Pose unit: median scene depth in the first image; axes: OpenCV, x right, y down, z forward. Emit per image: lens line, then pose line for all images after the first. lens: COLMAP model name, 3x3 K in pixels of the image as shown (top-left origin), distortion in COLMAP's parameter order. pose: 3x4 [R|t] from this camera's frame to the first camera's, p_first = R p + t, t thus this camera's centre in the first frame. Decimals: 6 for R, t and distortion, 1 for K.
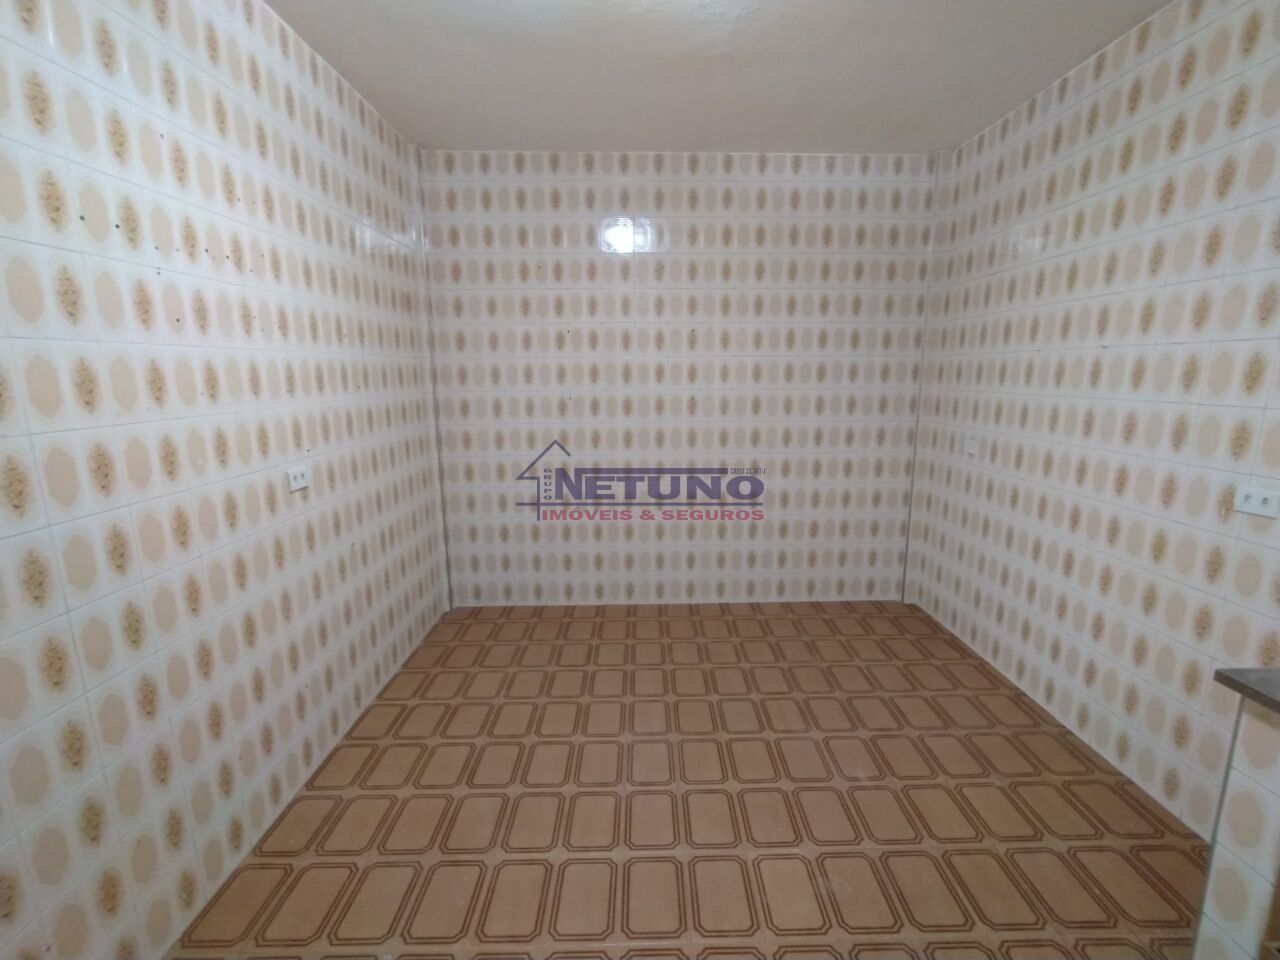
lens RADIAL K [[584.2, 0, 653.1], [0, 584.2, 488.7], [0, 0, 1]] dist [-0.013263, 0.002295]
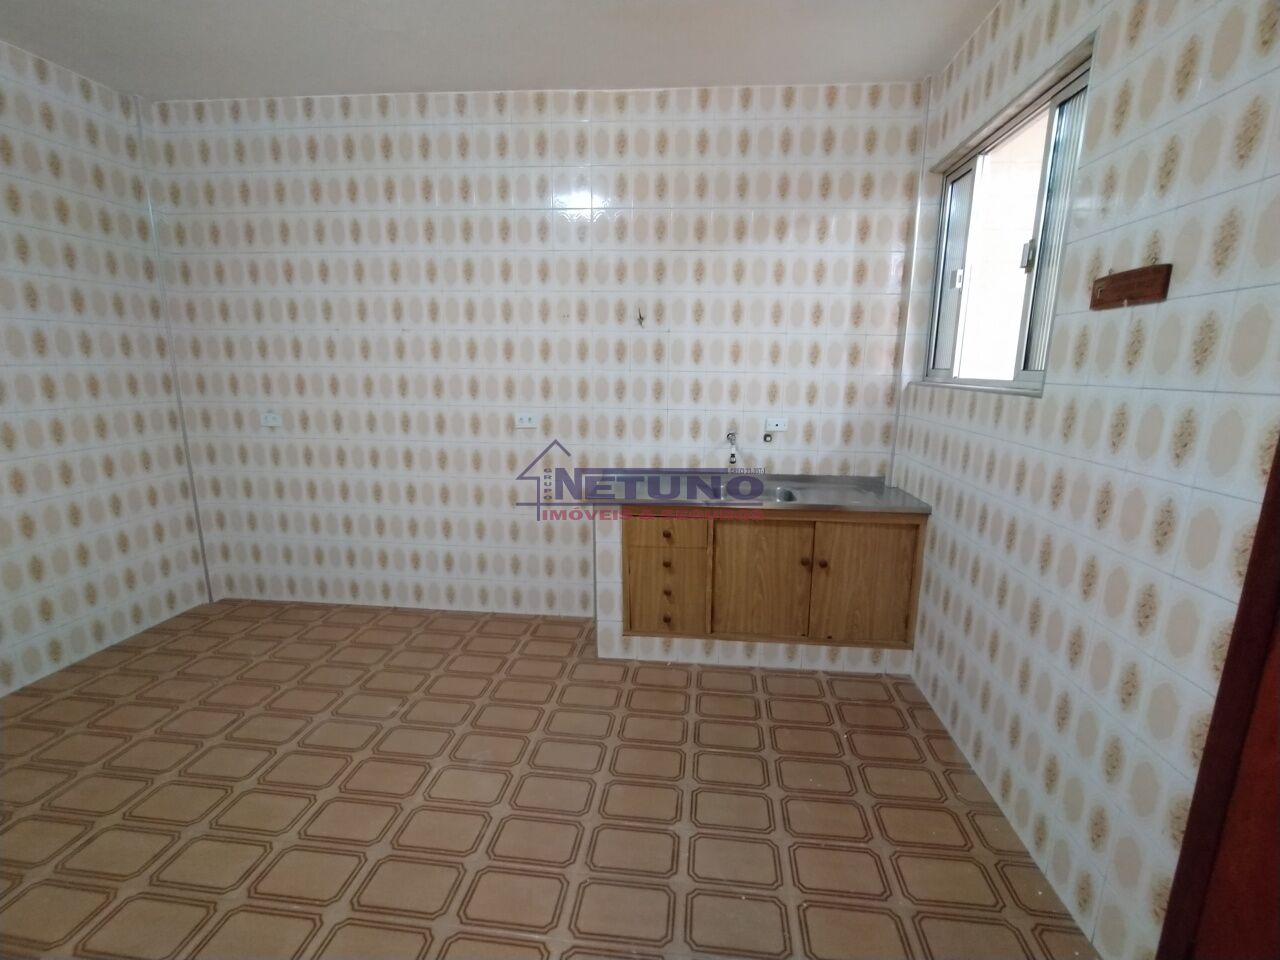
lens RADIAL K [[584.2, 0, 650.9], [0, 584.2, 487.2], [0, 0, 1]] dist [-0.013263, 0.002295]
pose [[0.119439, -0.193993, 0.973705, -0.548248], [0.181756, 0.968424, 0.170646, -0.013331], [-0.976063, 0.156595, 0.150927, 0.275003]]
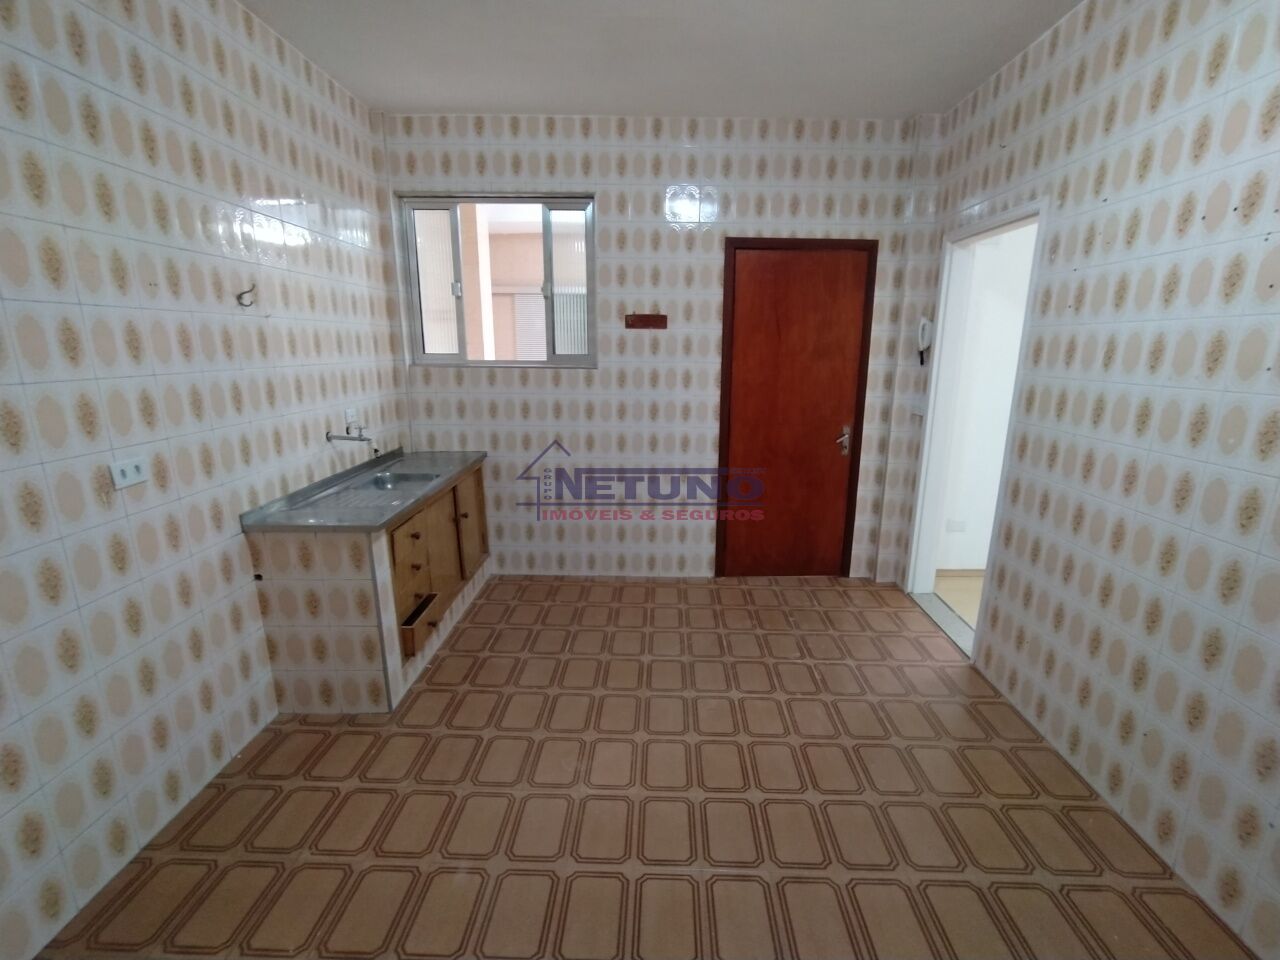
lens RADIAL K [[584.2, 0, 653.0], [0, 584.2, 485.4], [0, 0, 1]] dist [-0.013263, 0.002295]
pose [[-0.999272, -0.010451, 0.036688, 0.079095], [0.006085, 0.905755, 0.423757, -0.276913], [-0.037659, 0.423672, -0.905032, 1.386206]]
